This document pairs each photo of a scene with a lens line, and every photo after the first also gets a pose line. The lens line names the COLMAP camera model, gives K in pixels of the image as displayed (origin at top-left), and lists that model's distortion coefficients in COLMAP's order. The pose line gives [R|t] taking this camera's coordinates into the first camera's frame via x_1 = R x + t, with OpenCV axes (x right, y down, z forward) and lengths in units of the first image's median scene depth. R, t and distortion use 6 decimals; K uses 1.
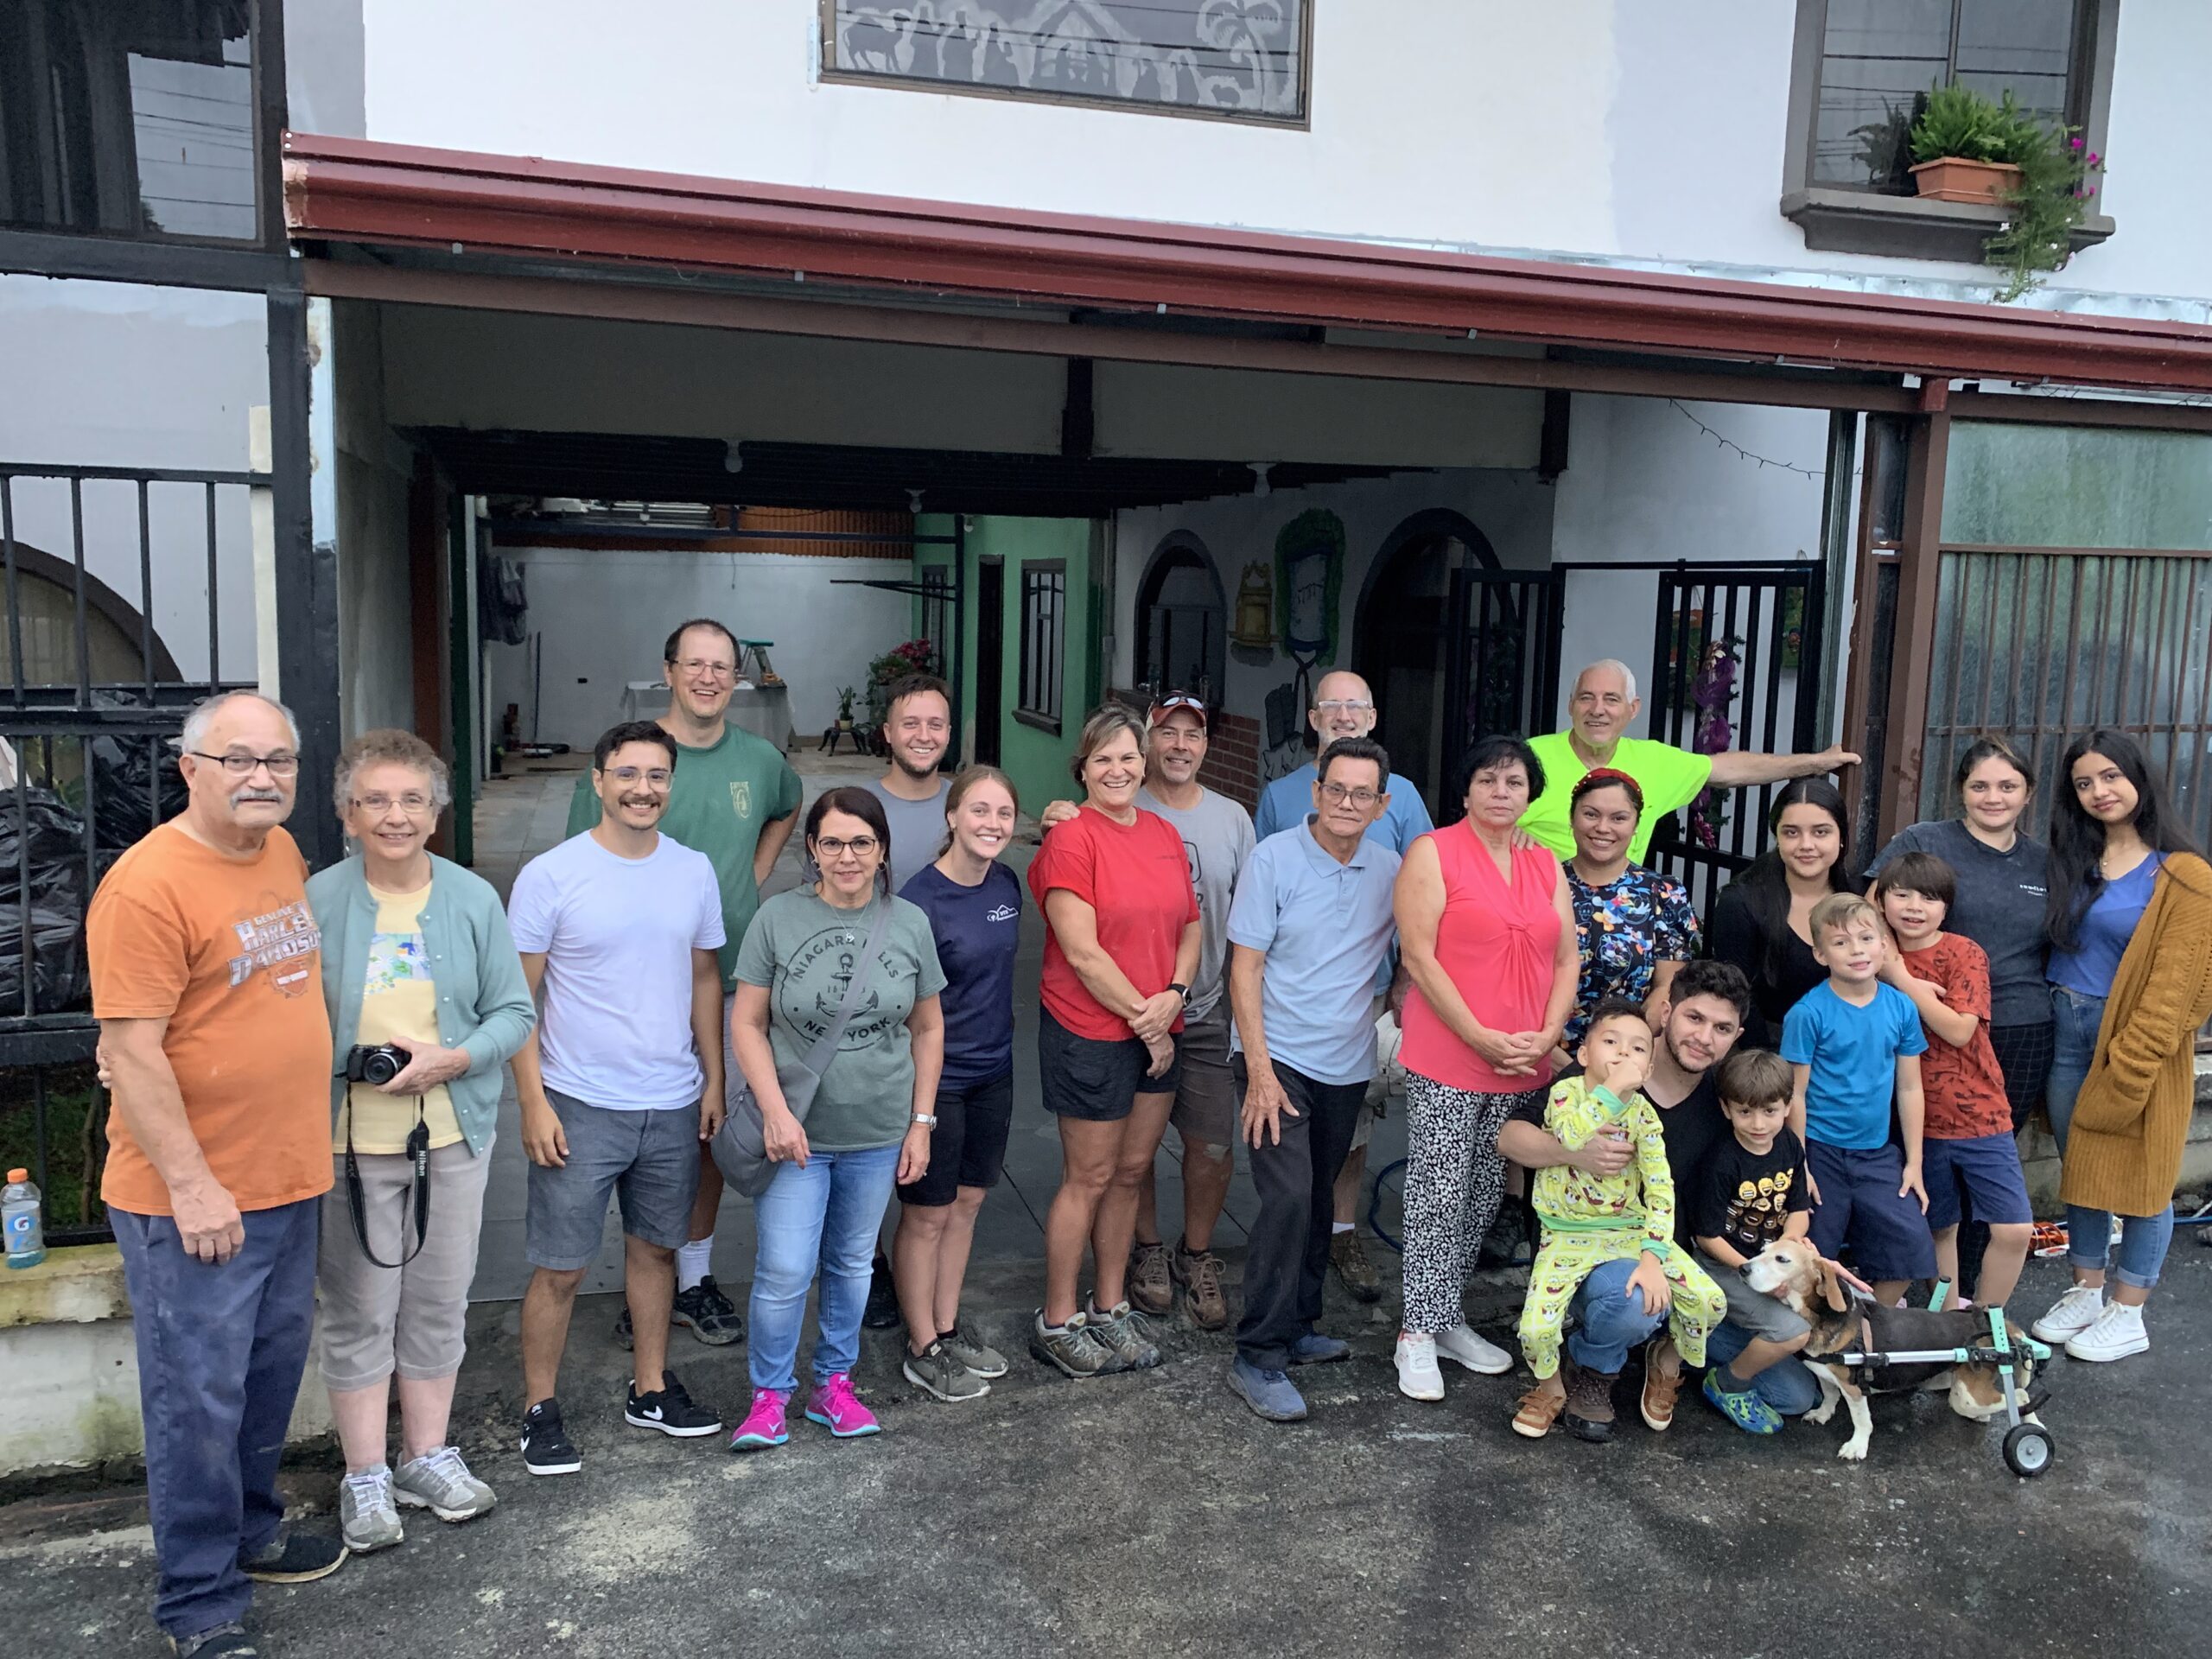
lens RADIAL K [[1733.9, 0, 1106.0], [0, 1733.9, 829.5], [0, 0, 1]] dist [0.004142, -0.004500]
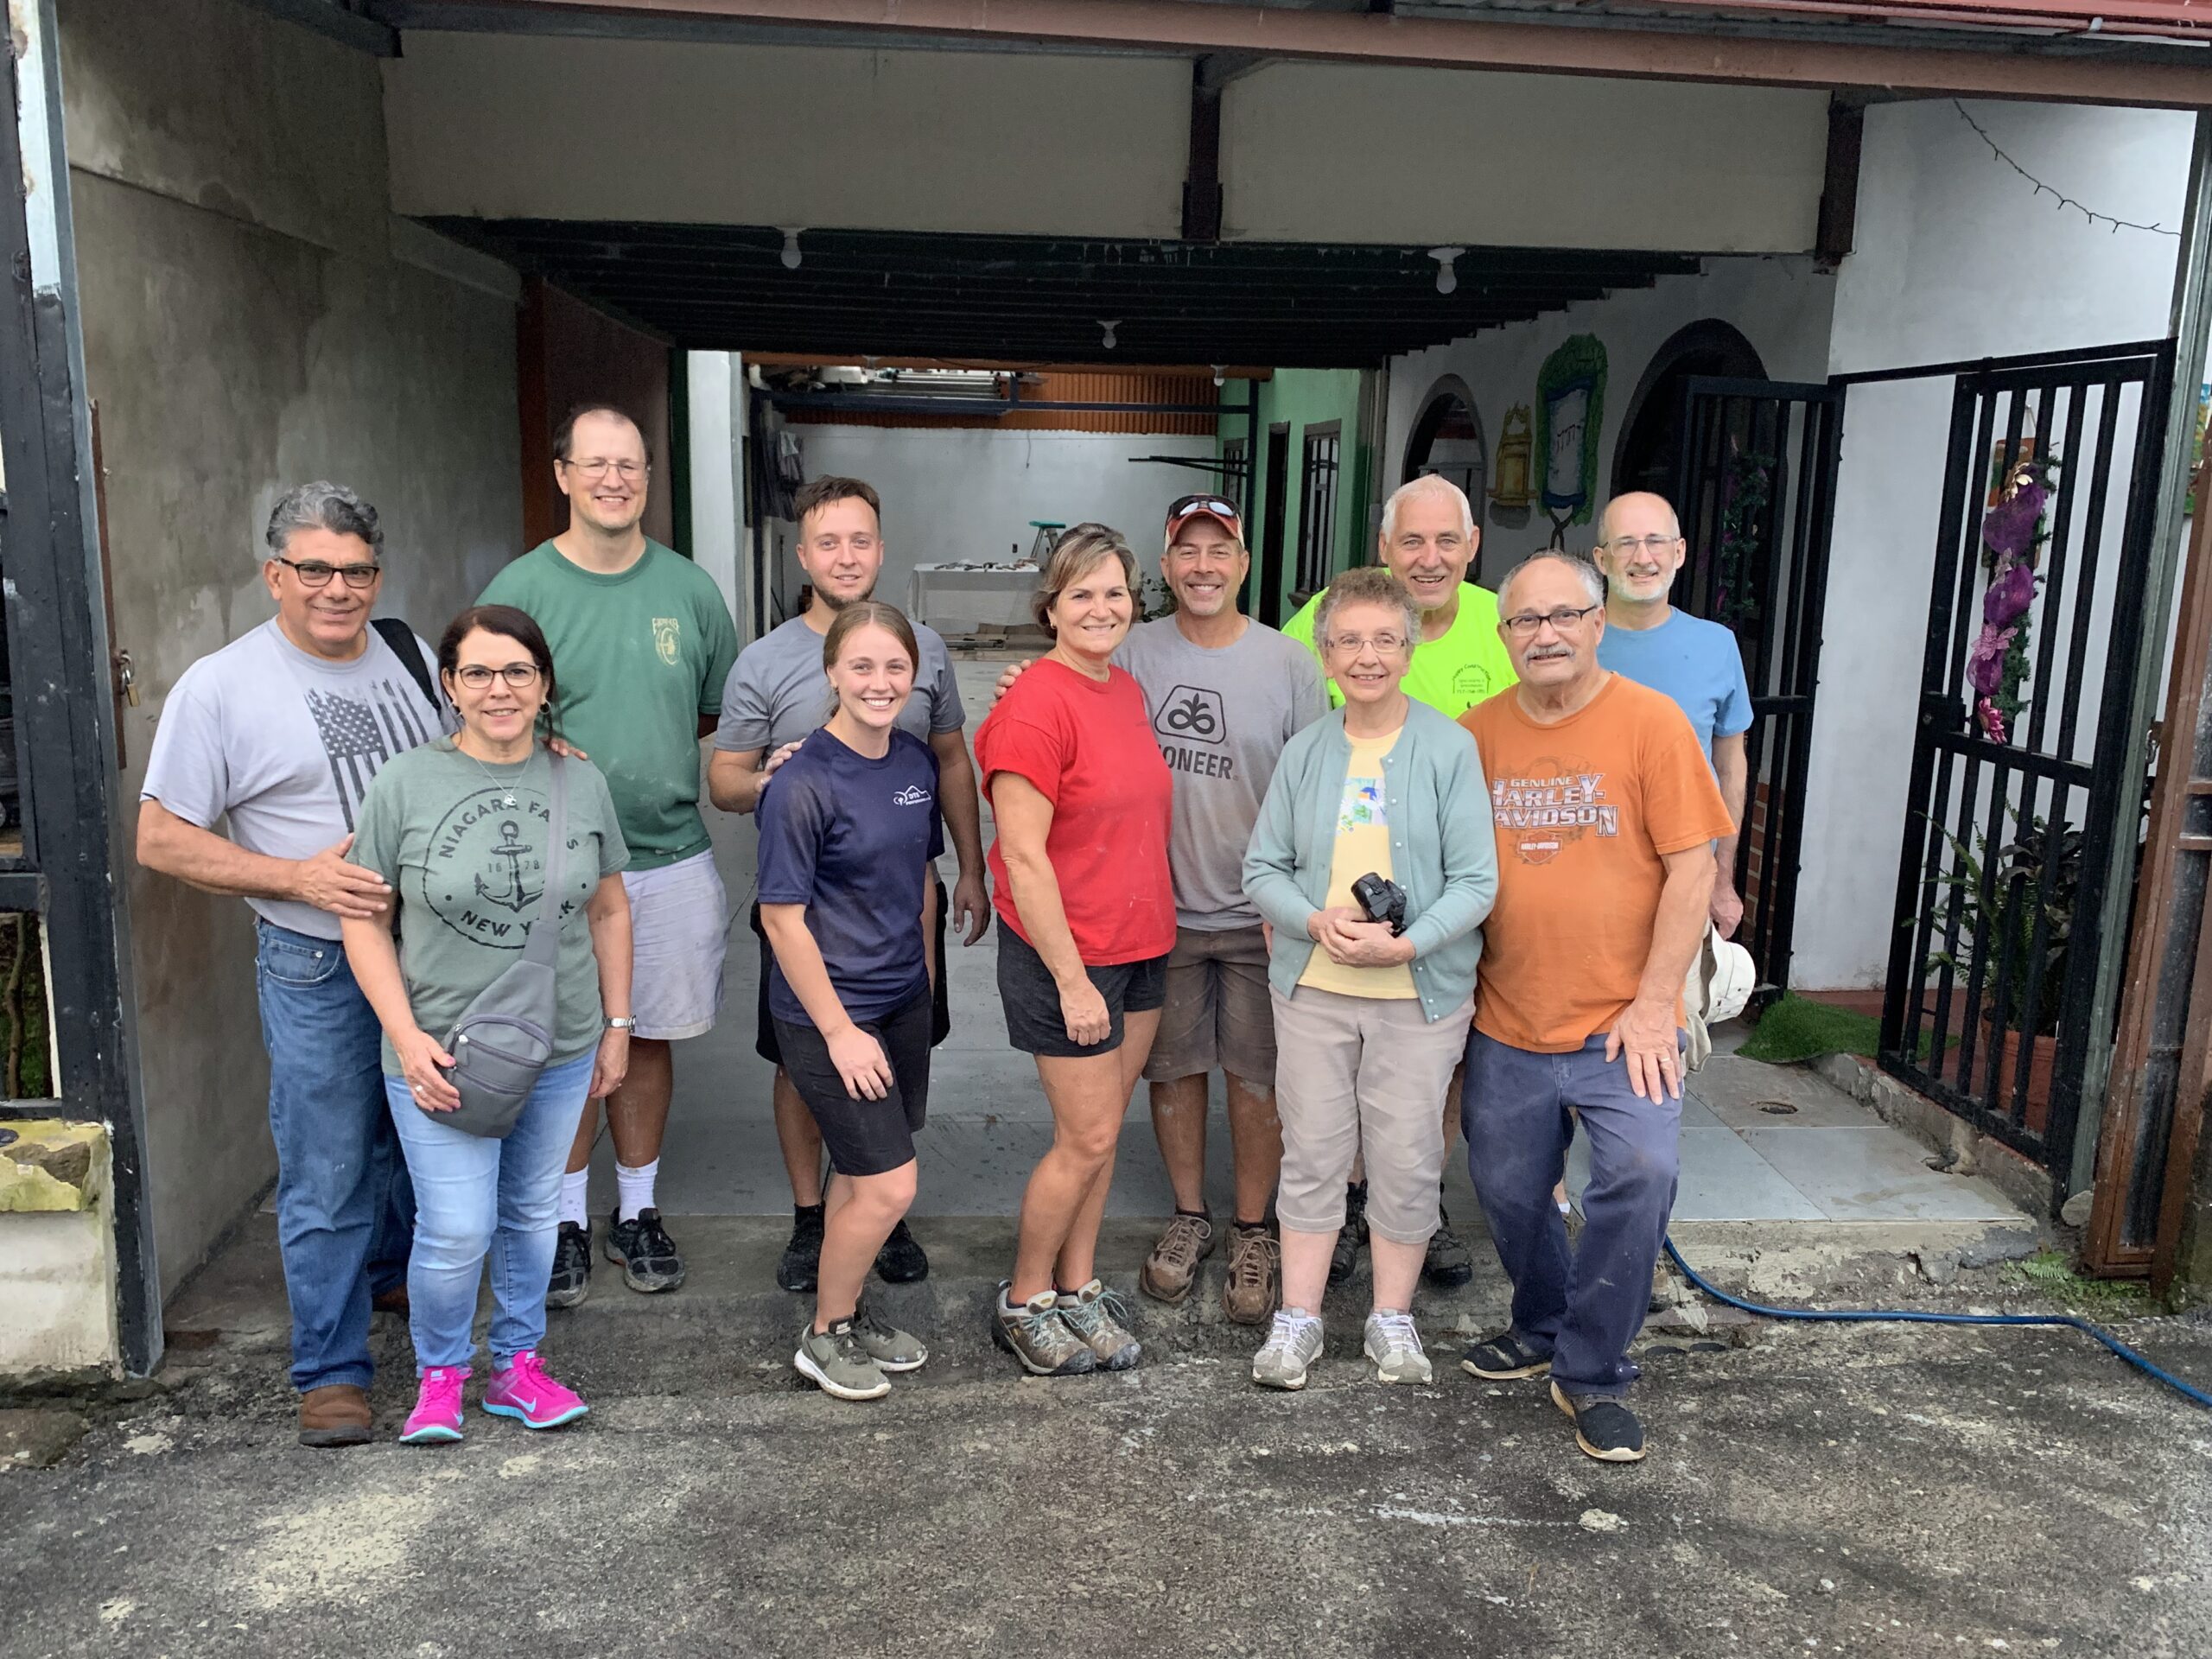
lens RADIAL K [[1772.8, 0, 1139.4], [0, 1772.8, 863.5], [0, 0, 1]] dist [-0.006110, 0.000615]
pose [[0.981386, 0.039945, -0.187845, 0.121945], [-0.026479, 0.996932, 0.073657, 0.015539], [0.190211, -0.067312, 0.979433, 0.162827]]
